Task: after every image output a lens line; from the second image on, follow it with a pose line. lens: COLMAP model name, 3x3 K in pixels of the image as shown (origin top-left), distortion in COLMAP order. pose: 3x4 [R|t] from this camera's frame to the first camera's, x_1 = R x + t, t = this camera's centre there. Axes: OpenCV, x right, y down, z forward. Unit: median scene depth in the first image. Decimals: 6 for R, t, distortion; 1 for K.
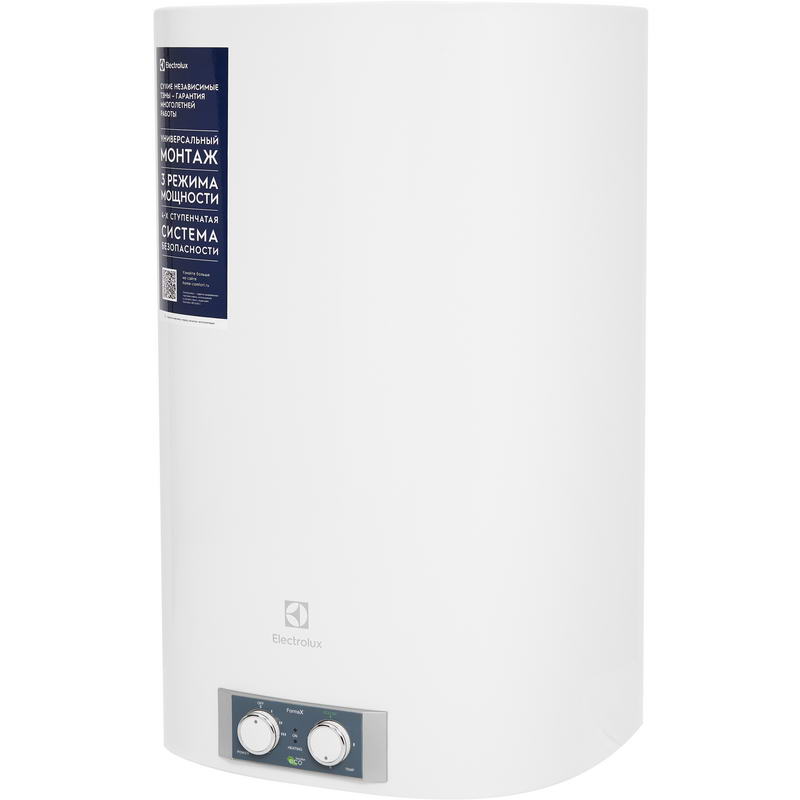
lens RADIAL K [[2256.5, 0, 400.5], [0, 2256.5, 403.4], [0, 0, 1]] dist [-0.029180, 0.000000]
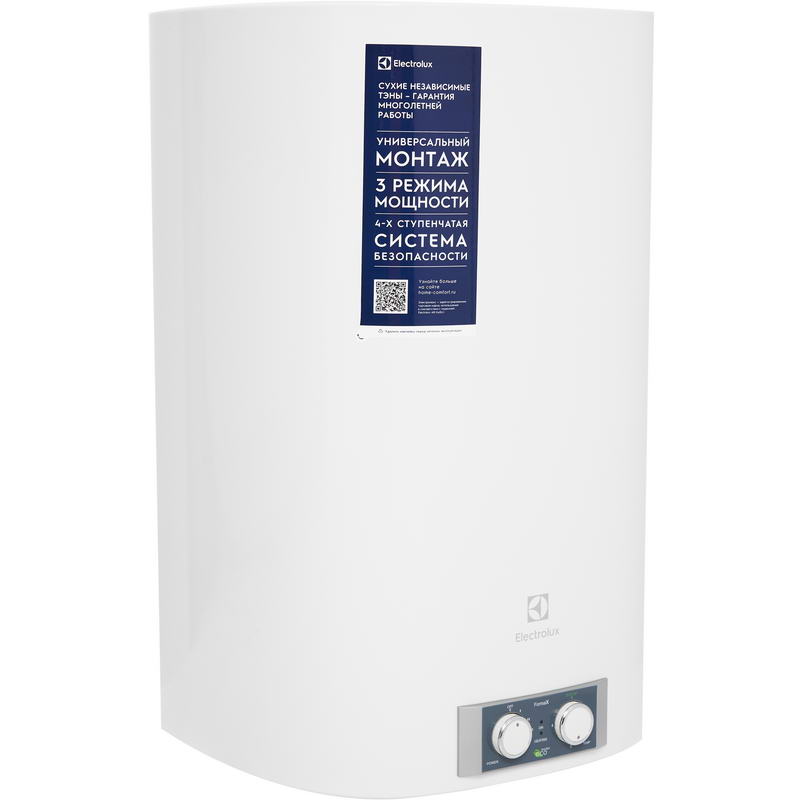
lens RADIAL K [[2256.5, 0, 400.3], [0, 2256.5, 396.8], [0, 0, 1]] dist [-0.029180, 0.000000]
pose [[0.456557, -0.113600, 0.882412, -0.957006], [0.121789, 0.990458, 0.064497, -0.073187], [-0.881319, 0.078022, 0.466036, 0.574278]]
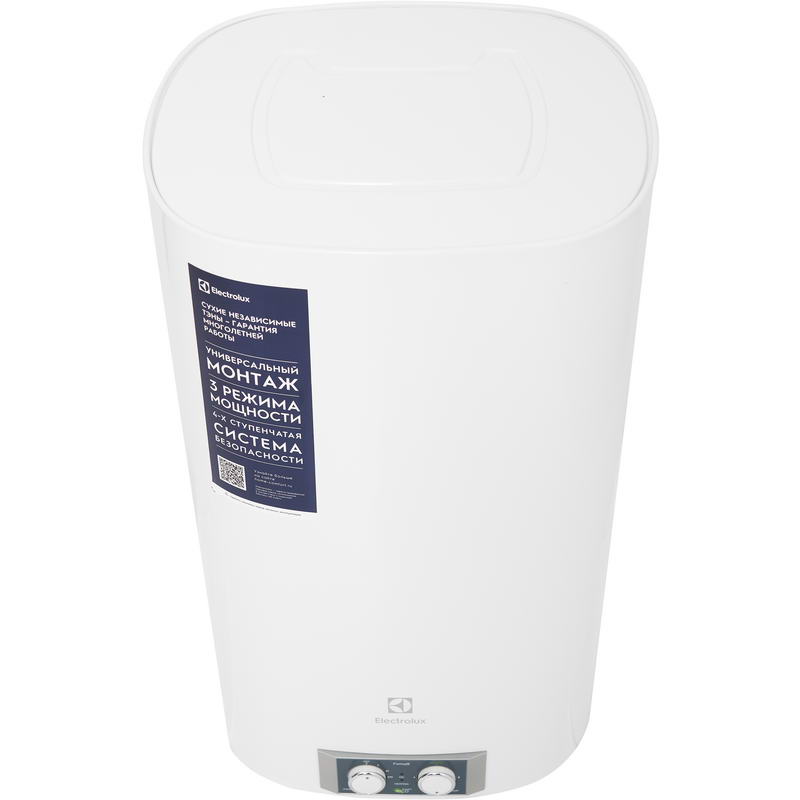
lens RADIAL K [[1434.7, 0, 399.6], [0, 1434.7, 400.1], [0, 0, 1]] dist [-0.002464, 0.000000]
pose [[0.899769, -0.284086, 0.331226, -0.237514], [0.070341, 0.843554, 0.532418, -0.409476], [-0.430659, -0.455755, 0.778987, 0.517396]]
